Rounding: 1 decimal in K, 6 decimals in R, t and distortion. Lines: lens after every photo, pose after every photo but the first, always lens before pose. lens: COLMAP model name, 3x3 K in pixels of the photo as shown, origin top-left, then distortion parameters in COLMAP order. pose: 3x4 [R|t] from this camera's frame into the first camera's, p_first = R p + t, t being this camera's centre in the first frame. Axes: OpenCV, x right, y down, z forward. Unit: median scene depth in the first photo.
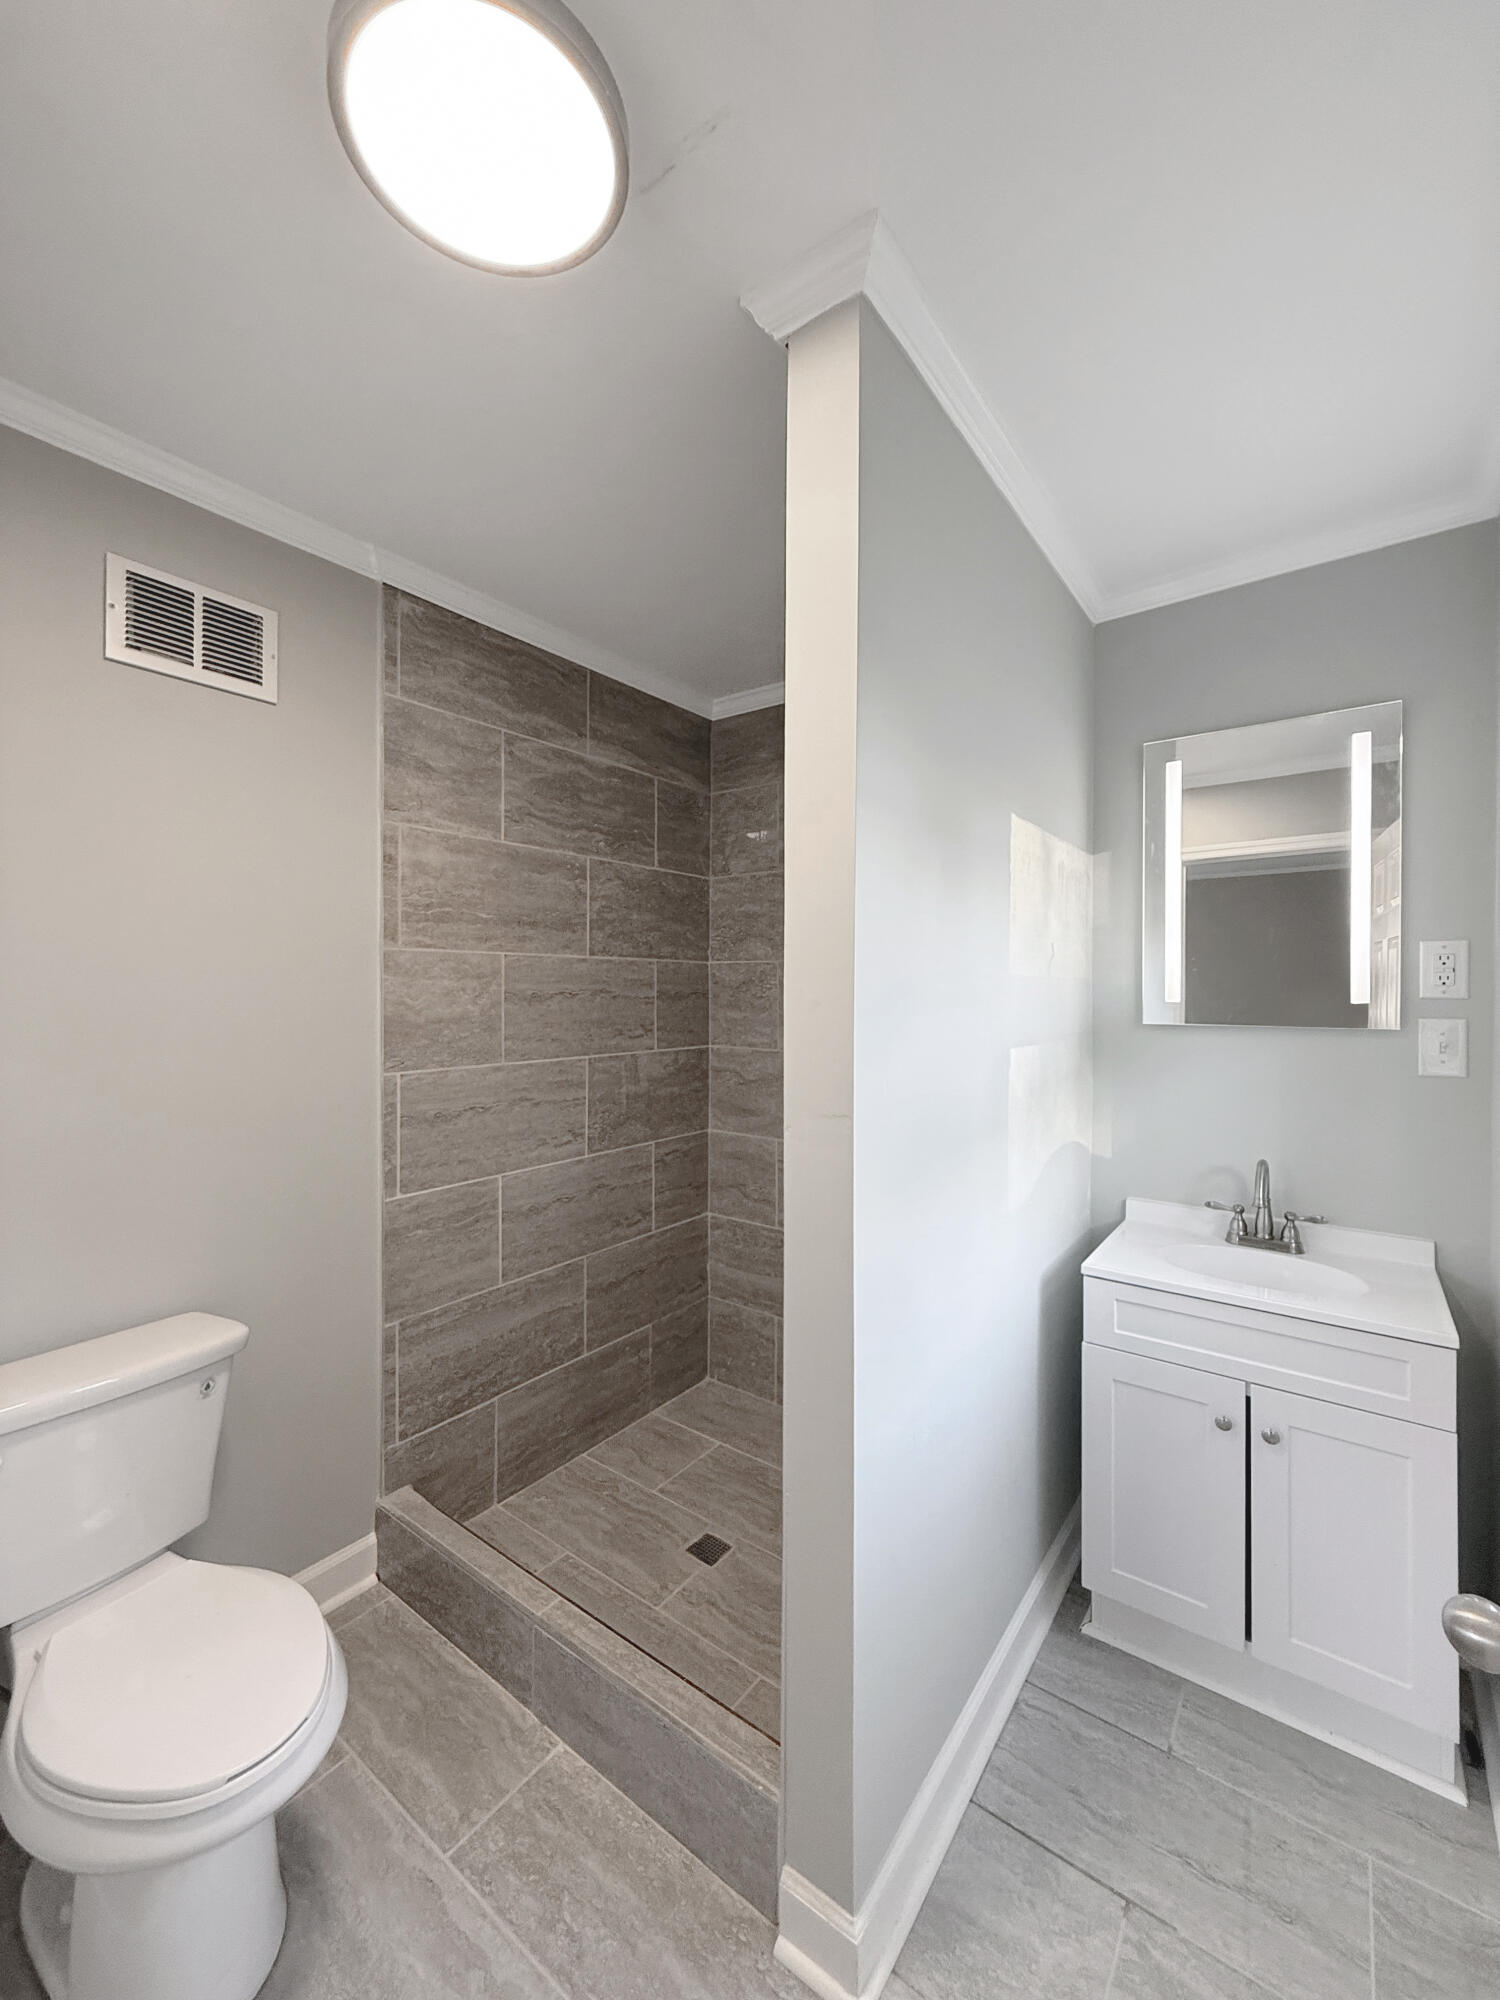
lens RADIAL K [[799.3, 0, 747.9], [0, 799.3, 994.0], [0, 0, 1]] dist [0.000446, -0.000063]
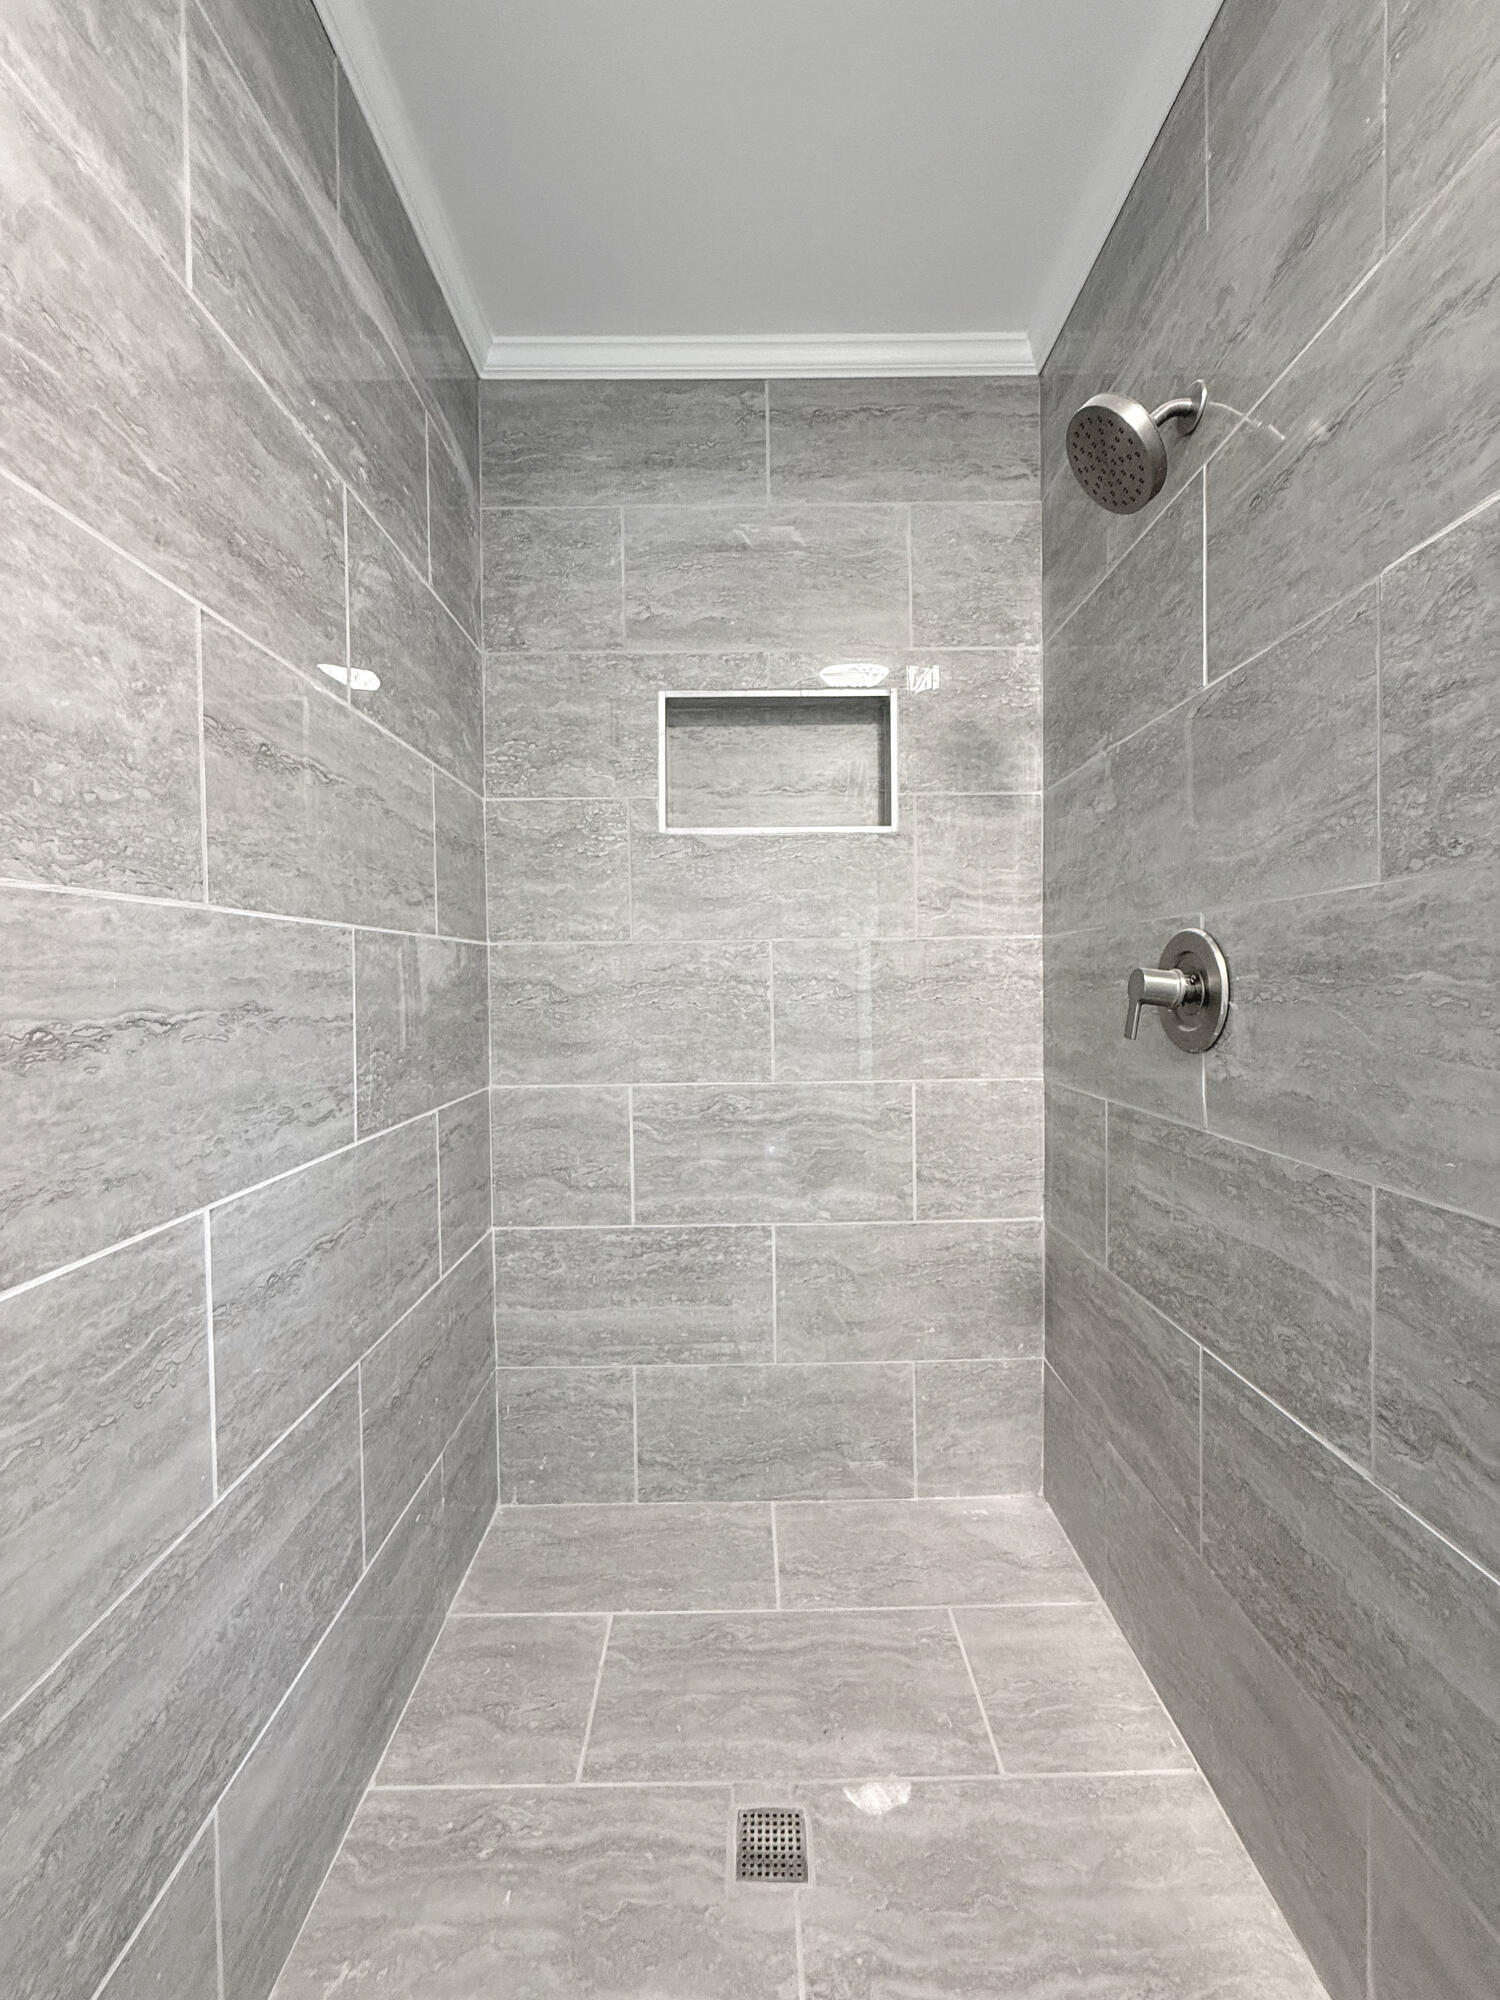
lens RADIAL K [[799.3, 0, 747.9], [0, 799.3, 994.0], [0, 0, 1]] dist [0.000446, -0.000063]
pose [[0.796453, -0.026152, 0.604135, -0.321415], [0.018883, 0.999653, 0.018379, 0.121886], [-0.604406, -0.003230, 0.796670, 0.538574]]
